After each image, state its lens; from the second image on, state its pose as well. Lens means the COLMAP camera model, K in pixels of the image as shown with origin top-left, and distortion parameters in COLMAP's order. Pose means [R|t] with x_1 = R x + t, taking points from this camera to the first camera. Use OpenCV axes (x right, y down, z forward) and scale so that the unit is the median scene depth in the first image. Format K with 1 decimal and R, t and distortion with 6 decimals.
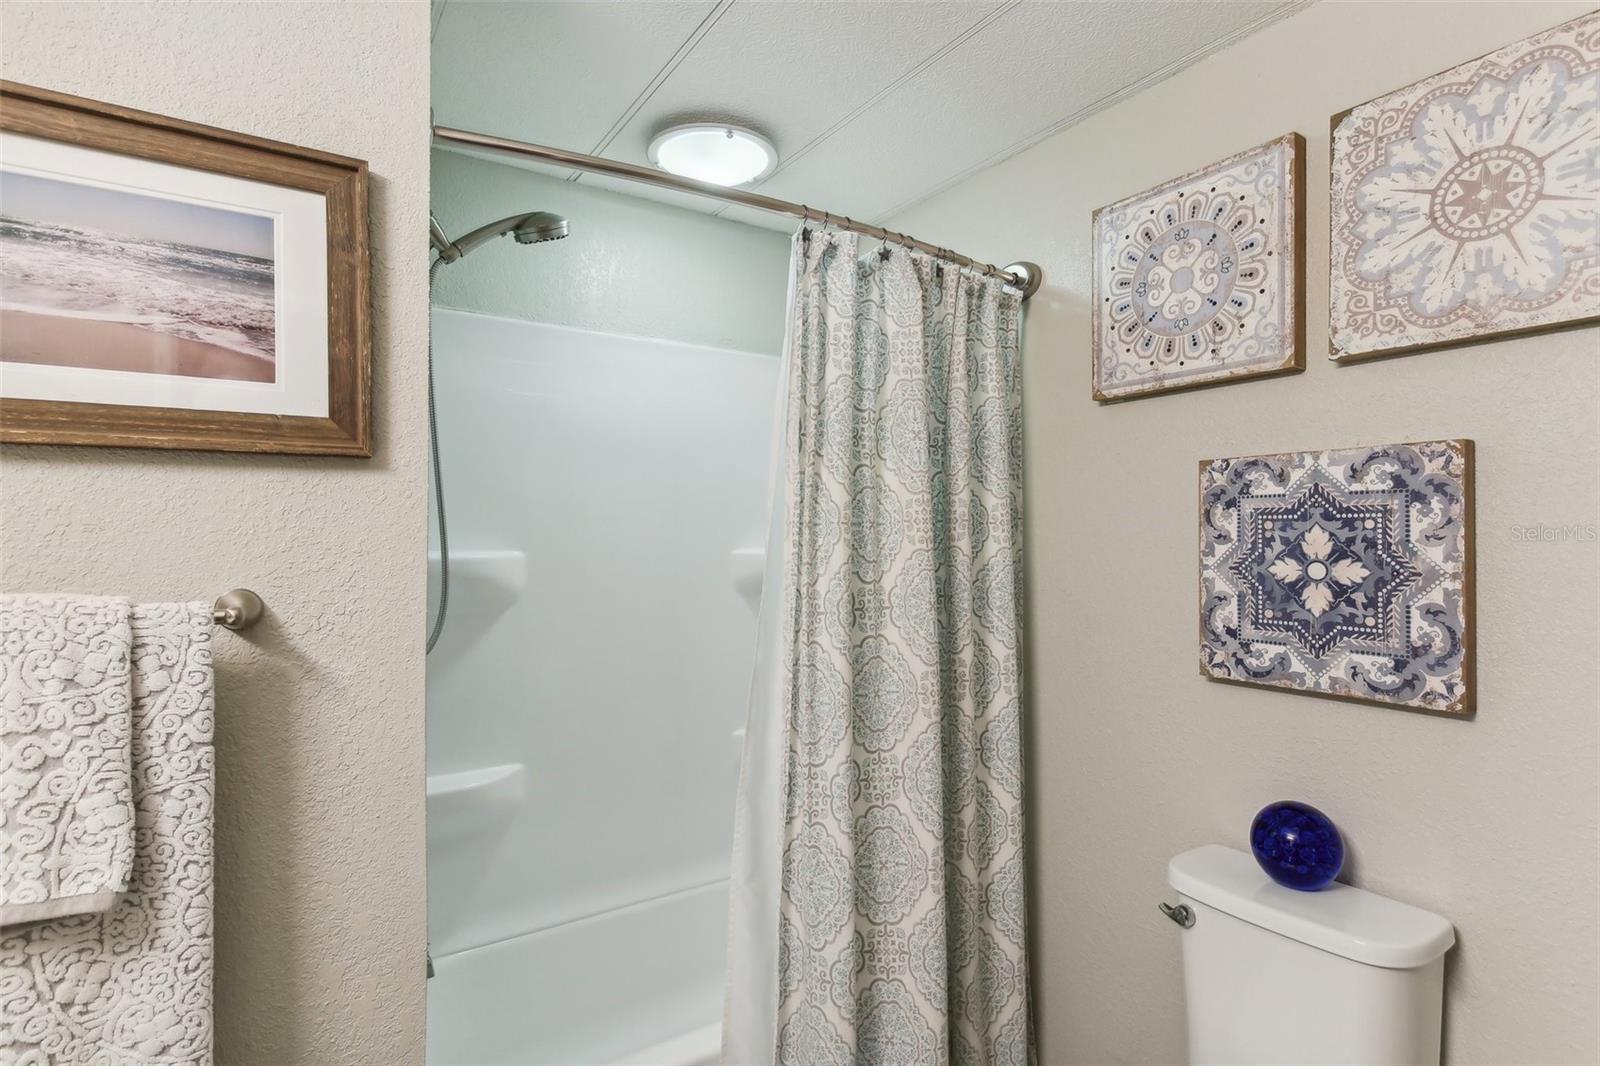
lens RADIAL K [[827.1, 0, 800.0], [0, 827.1, 533.0], [0, 0, 1]] dist [0.009195, 0.000598]
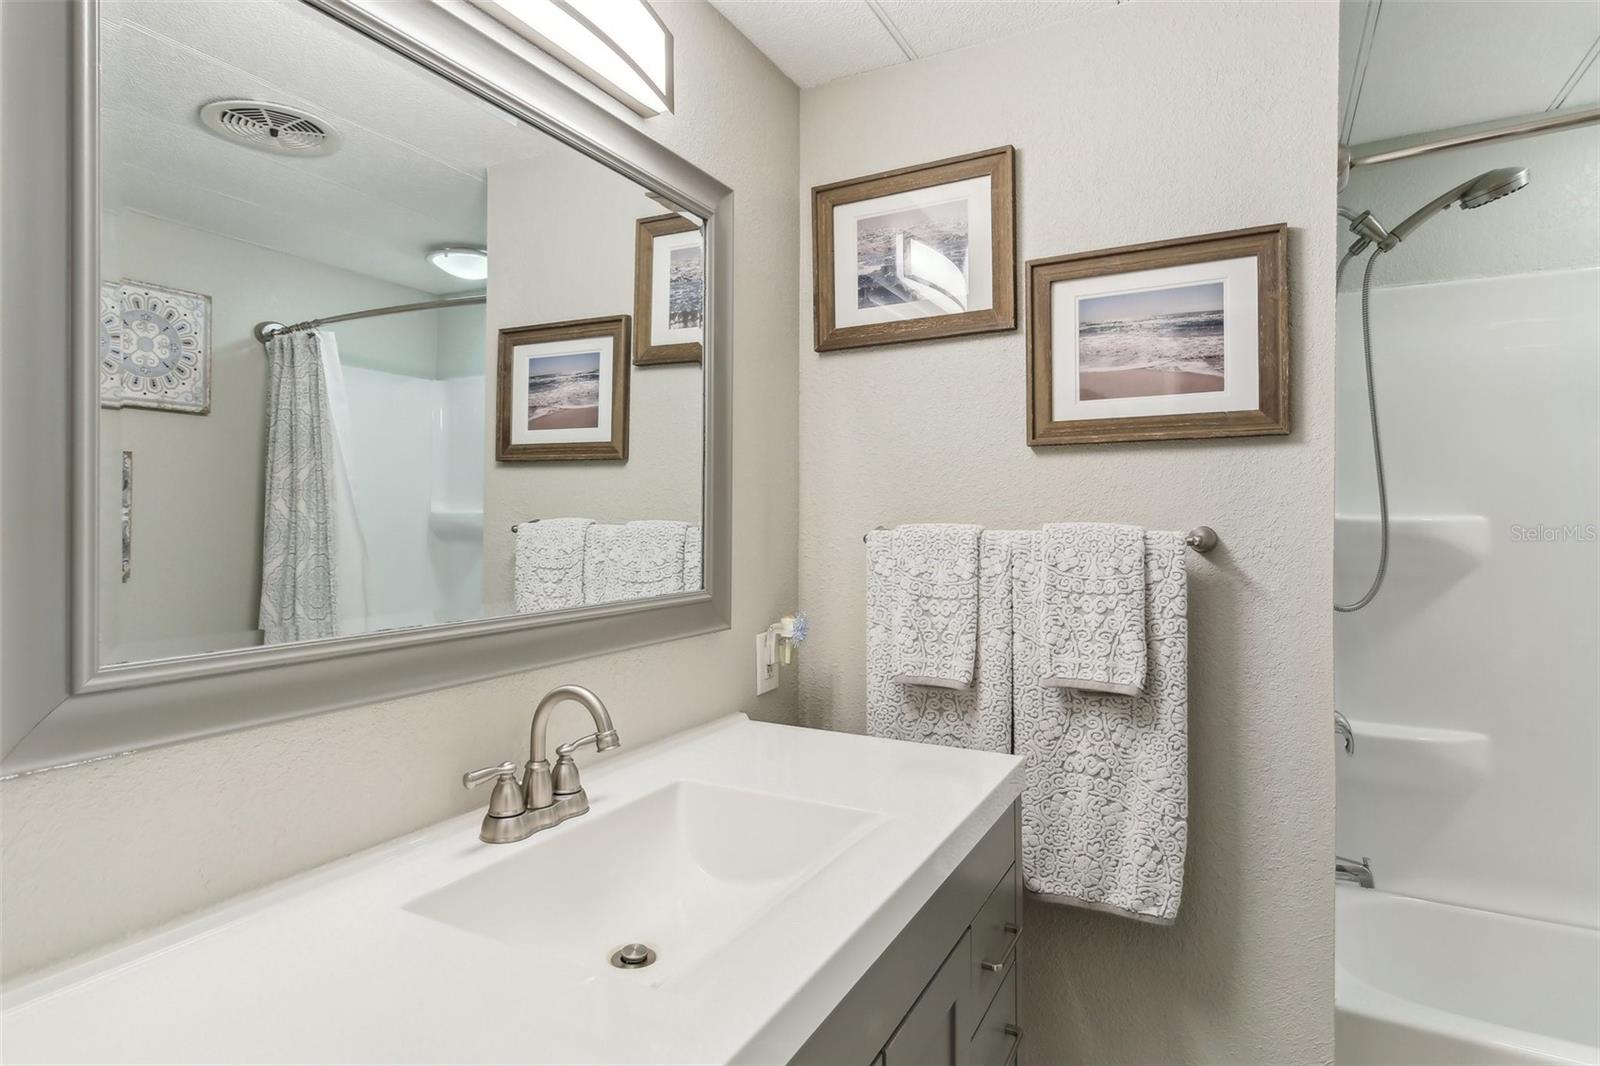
lens RADIAL K [[842.0, 0, 797.6], [0, 842.0, 509.4], [0, 0, 1]] dist [0.002984, -0.000731]
pose [[0.476570, -0.002417, -0.879133, 0.389996], [0.000584, 0.999997, -0.002432, 0.043614], [0.879136, 0.000645, 0.476570, -0.466596]]
